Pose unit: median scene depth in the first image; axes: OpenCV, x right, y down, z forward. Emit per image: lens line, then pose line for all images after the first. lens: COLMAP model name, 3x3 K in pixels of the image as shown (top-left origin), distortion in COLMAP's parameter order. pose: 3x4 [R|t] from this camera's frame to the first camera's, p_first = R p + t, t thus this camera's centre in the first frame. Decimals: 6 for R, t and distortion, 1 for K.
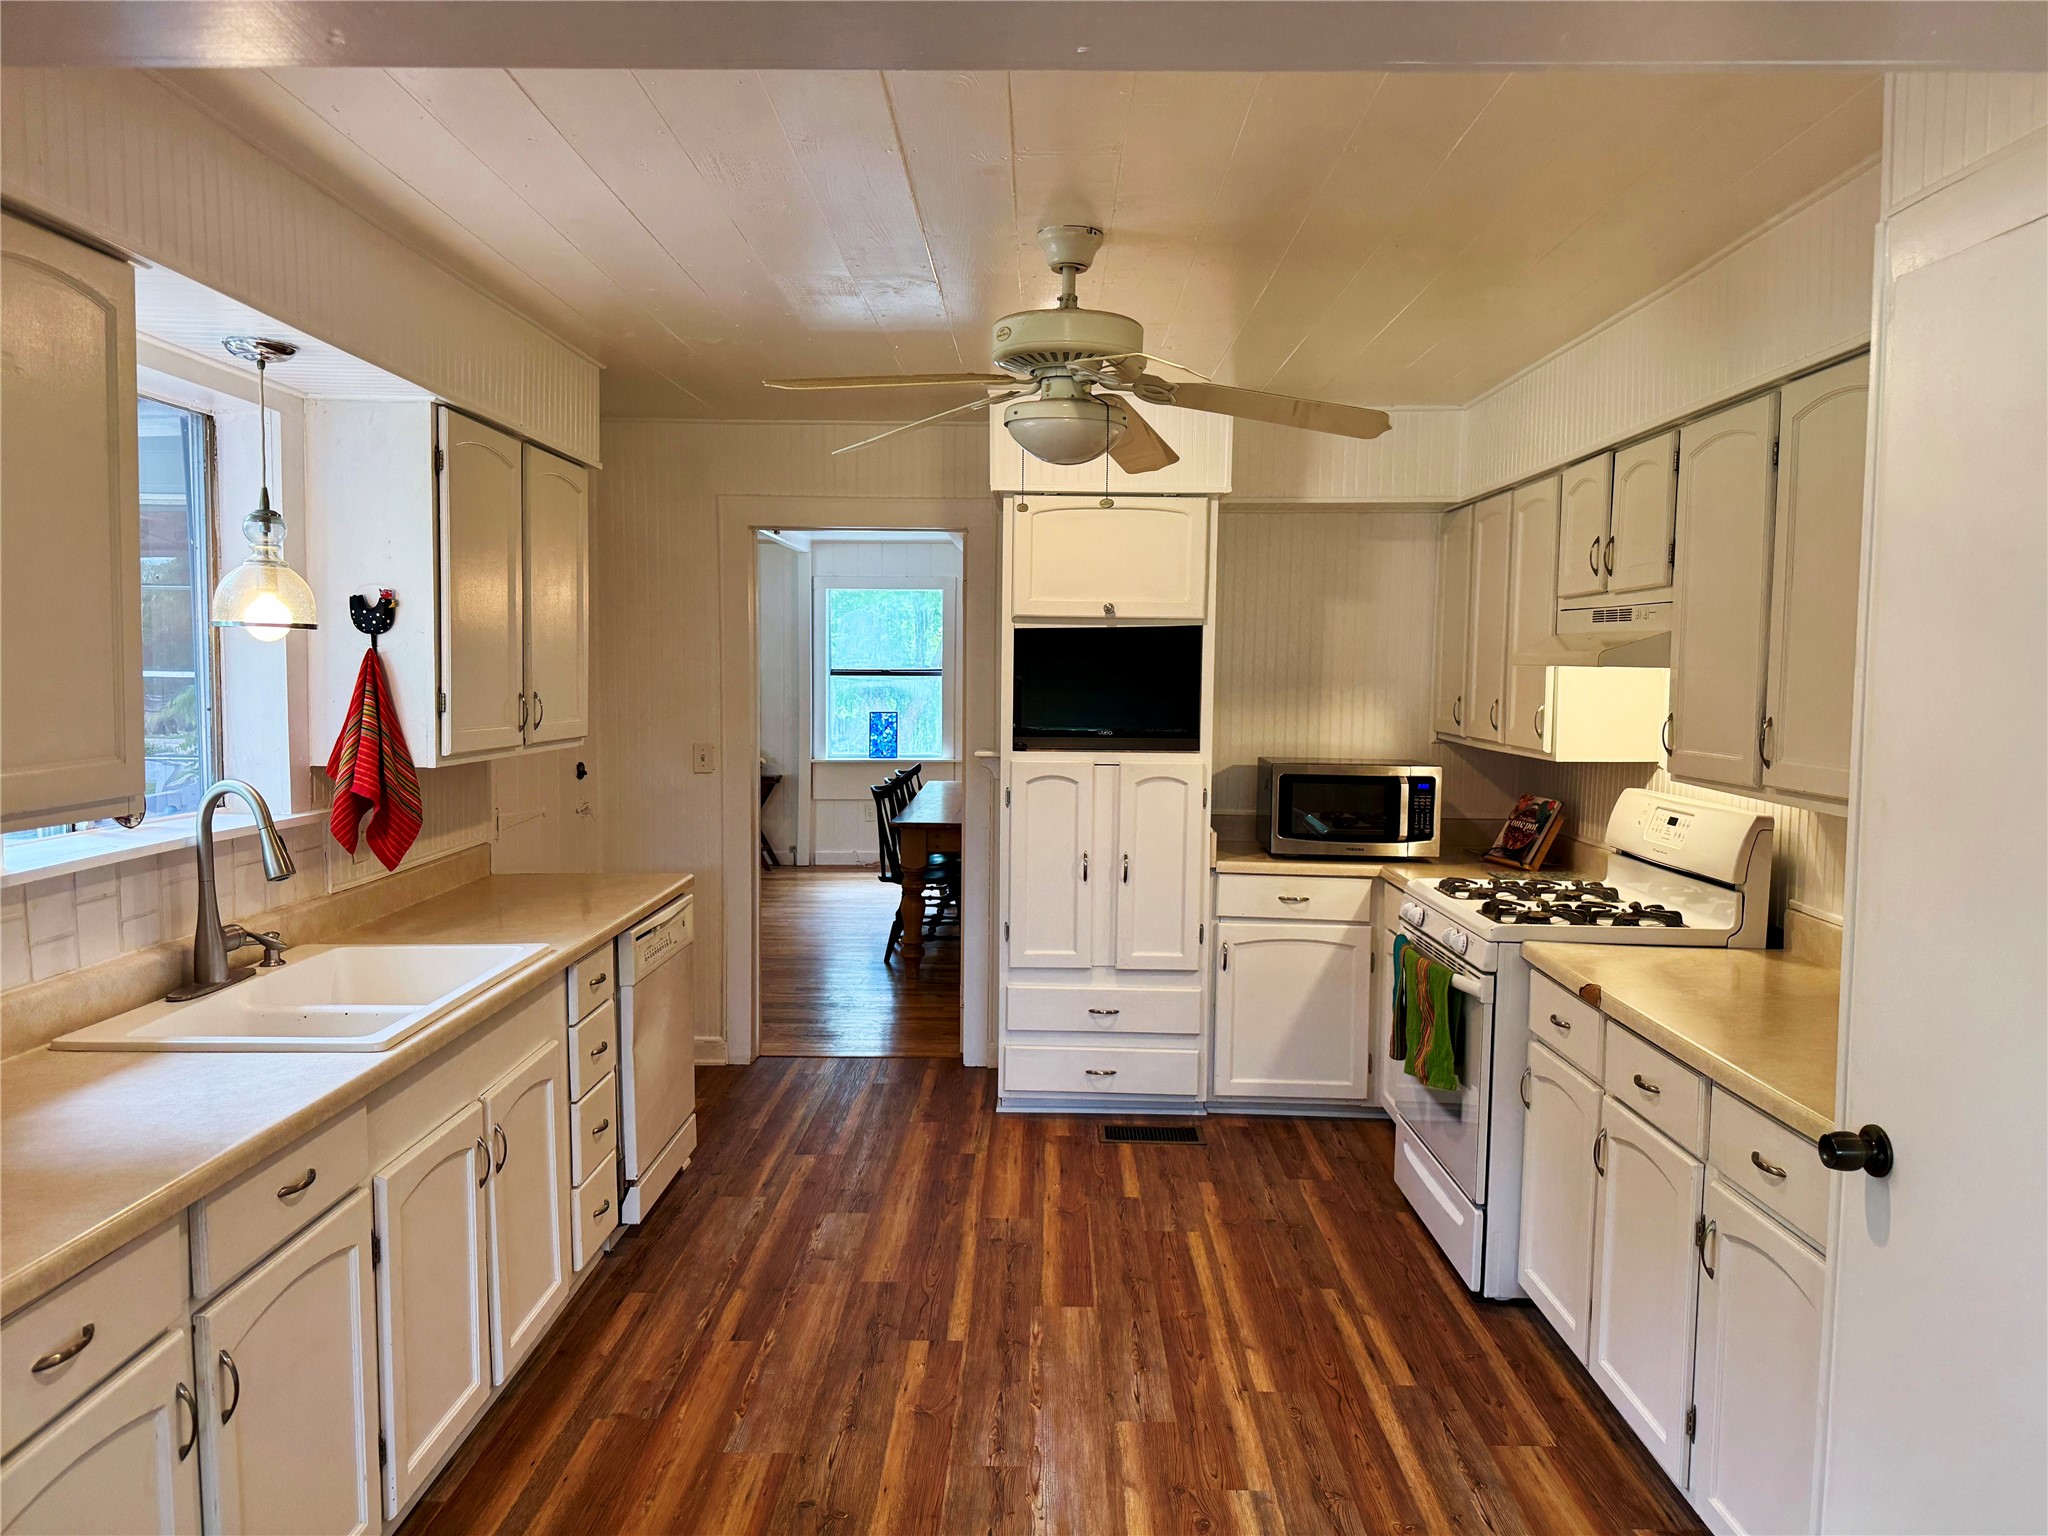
lens RADIAL K [[1452.1, 0, 1024.0], [0, 1452.1, 768.0], [0, 0, 1]] dist [-0.004984, -0.004953]
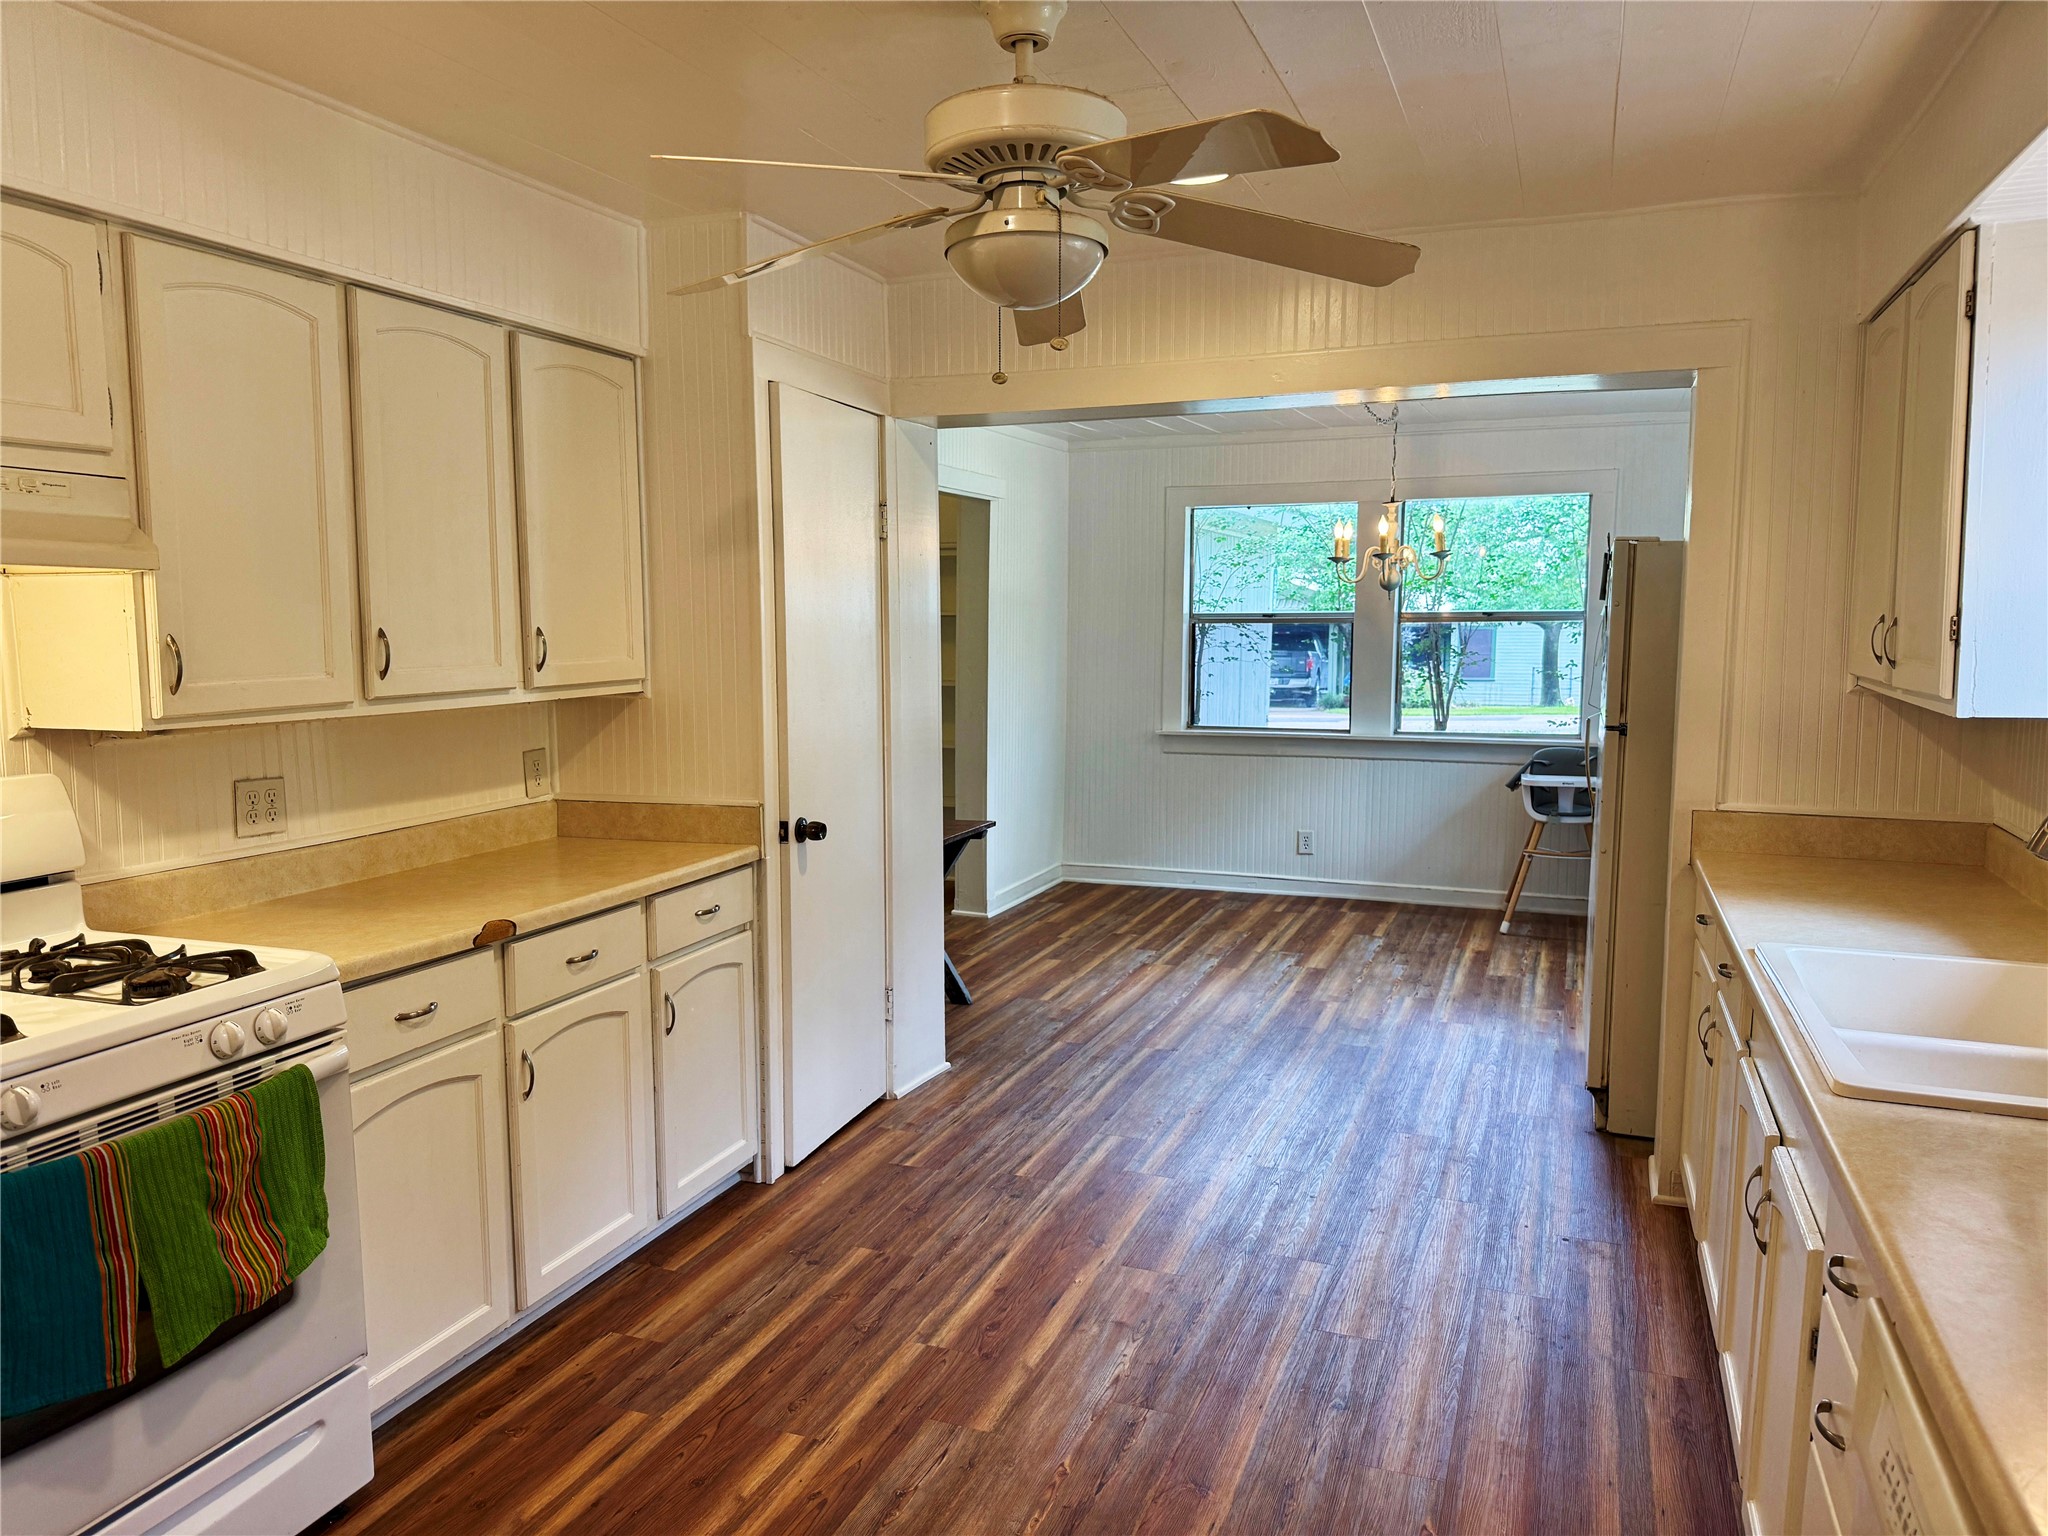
lens RADIAL K [[1452.1, 0, 1024.0], [0, 1452.1, 768.0], [0, 0, 1]] dist [-0.004984, -0.004953]
pose [[-0.939236, -0.044032, 0.340435, -0.236427], [0.018978, 0.983561, 0.179575, -0.106489], [-0.342746, 0.175124, -0.922961, 1.710759]]
